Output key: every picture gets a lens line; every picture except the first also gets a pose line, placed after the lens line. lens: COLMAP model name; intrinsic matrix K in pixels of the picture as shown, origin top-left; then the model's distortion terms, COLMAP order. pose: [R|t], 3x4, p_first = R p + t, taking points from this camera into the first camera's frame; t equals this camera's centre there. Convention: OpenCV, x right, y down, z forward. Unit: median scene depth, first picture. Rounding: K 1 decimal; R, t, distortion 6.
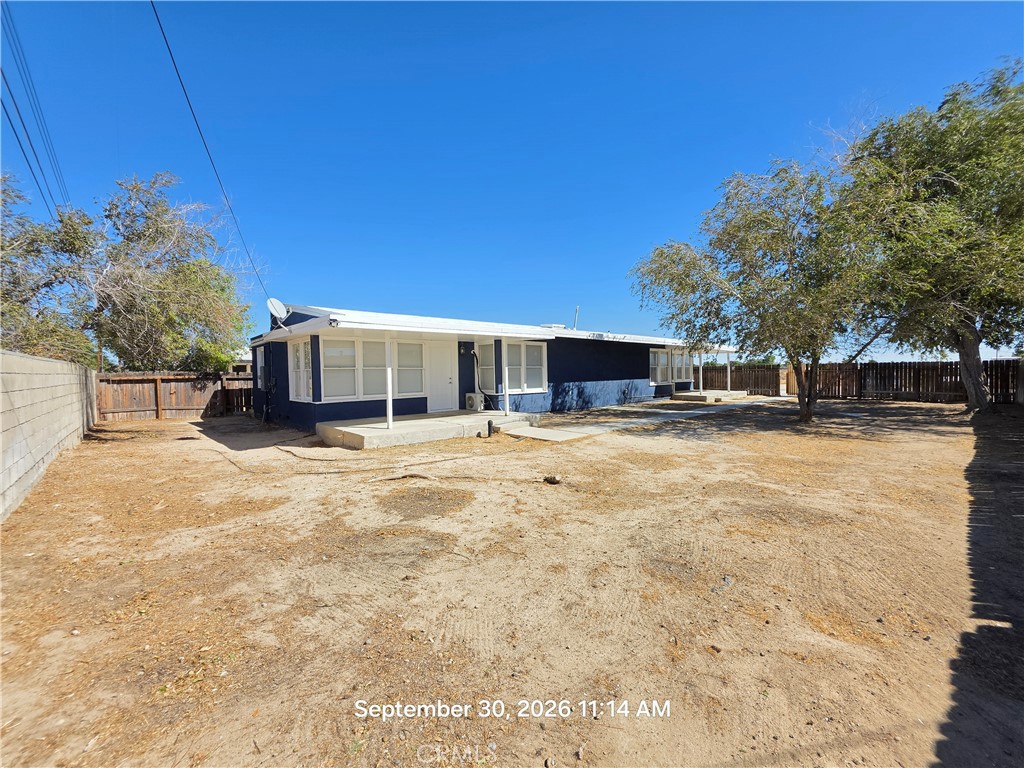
lens RADIAL K [[415.4, 0, 512.2], [0, 415.4, 383.5], [0, 0, 1]] dist [0.001833, 0.000124]
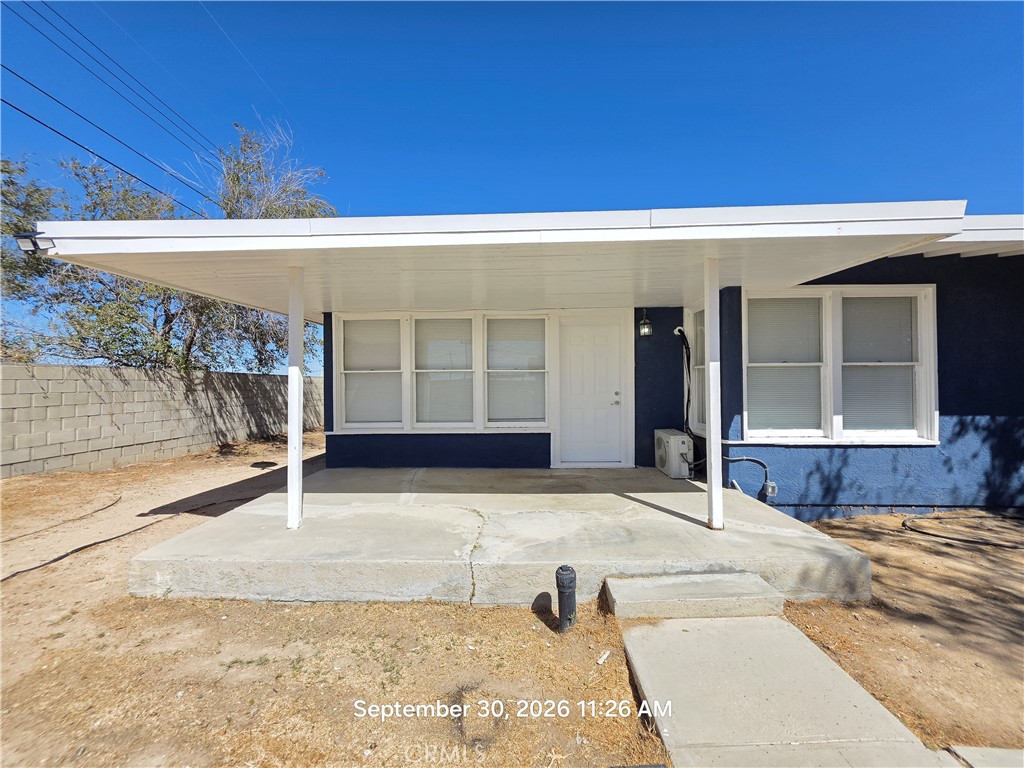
lens RADIAL K [[415.4, 0, 512.8], [0, 415.4, 385.9], [0, 0, 1]] dist [0.001833, 0.000124]
pose [[0.710132, 0.014648, -0.703917, 0.078097], [-0.025676, 0.999657, -0.005101, -0.013861], [0.703601, 0.021696, 0.710264, 0.555993]]
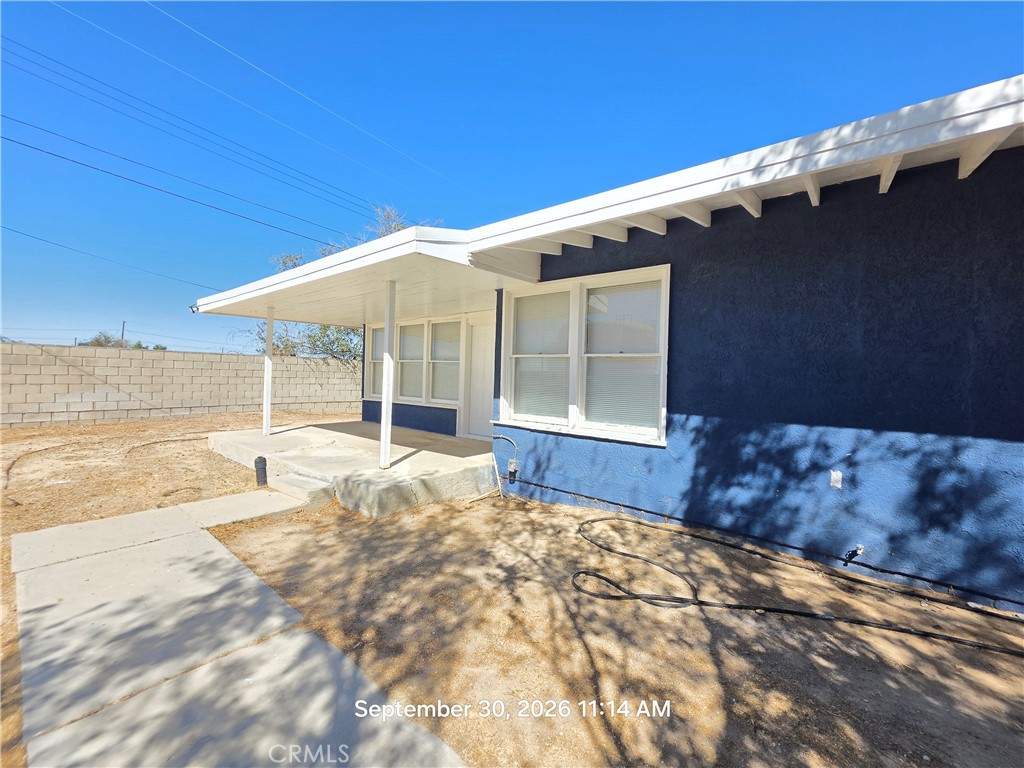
lens RADIAL K [[415.4, 0, 514.3], [0, 415.4, 378.3], [0, 0, 1]] dist [0.001833, 0.000124]
pose [[0.129164, 0.023977, -0.991333, 0.346038], [-0.058797, 0.998134, 0.016481, -0.022700], [0.989879, 0.056159, 0.130333, 0.866844]]
